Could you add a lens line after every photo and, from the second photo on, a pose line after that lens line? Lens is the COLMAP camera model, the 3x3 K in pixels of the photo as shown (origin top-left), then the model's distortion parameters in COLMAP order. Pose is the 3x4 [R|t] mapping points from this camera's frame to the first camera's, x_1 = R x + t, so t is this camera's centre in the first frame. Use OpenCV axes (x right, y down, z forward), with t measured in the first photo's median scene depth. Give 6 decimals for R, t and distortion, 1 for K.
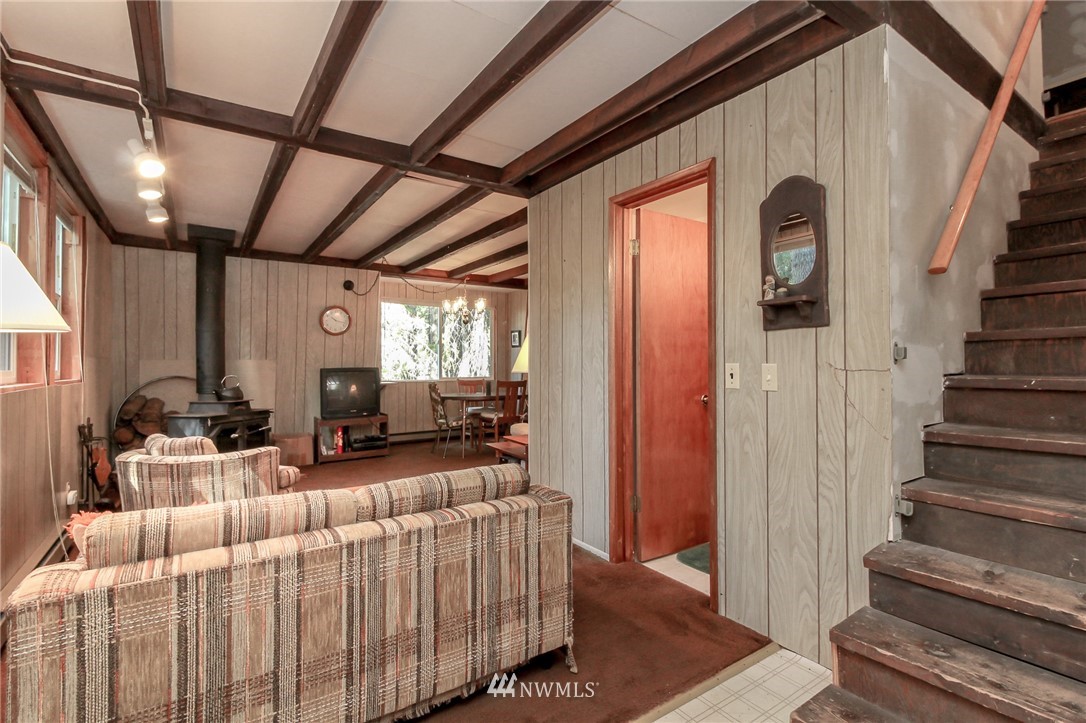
lens RADIAL K [[510.3, 0, 543.7], [0, 510.3, 356.3], [0, 0, 1]] dist [0.003263, 0.000472]
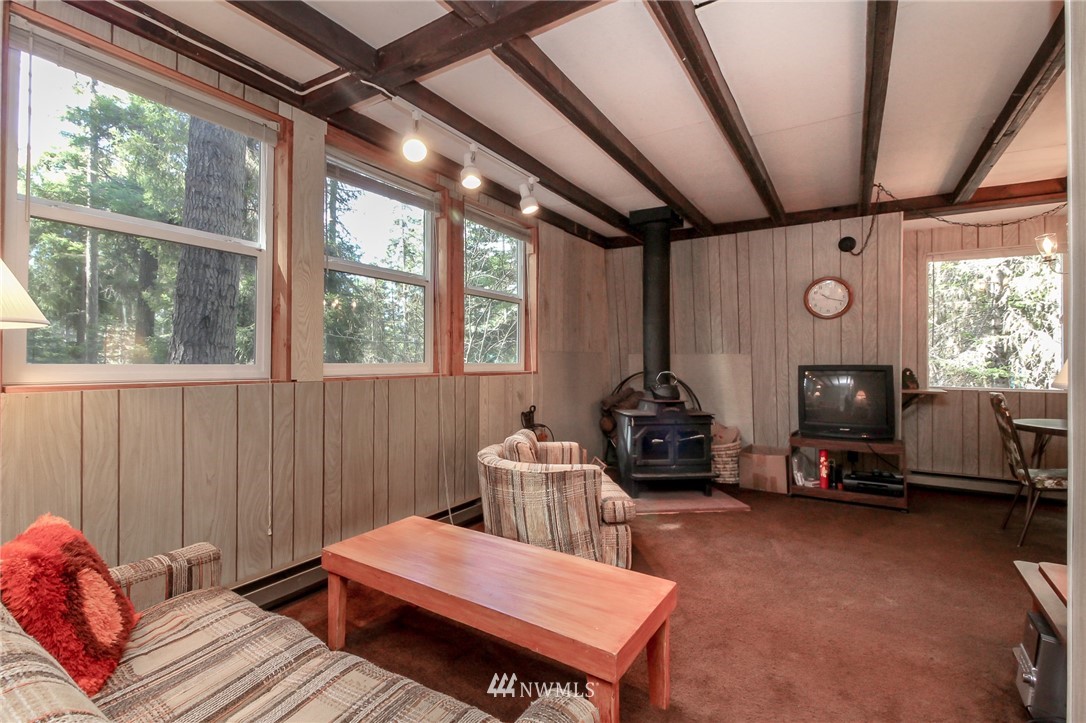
lens RADIAL K [[502.2, 0, 525.1], [0, 502.2, 353.3], [0, 0, 1]] dist [0.010461, -0.002142]
pose [[0.392674, -0.004843, -0.919665, 0.073856], [0.008484, 0.999963, -0.001643, 0.004483], [0.919638, -0.007158, 0.392701, 0.356791]]
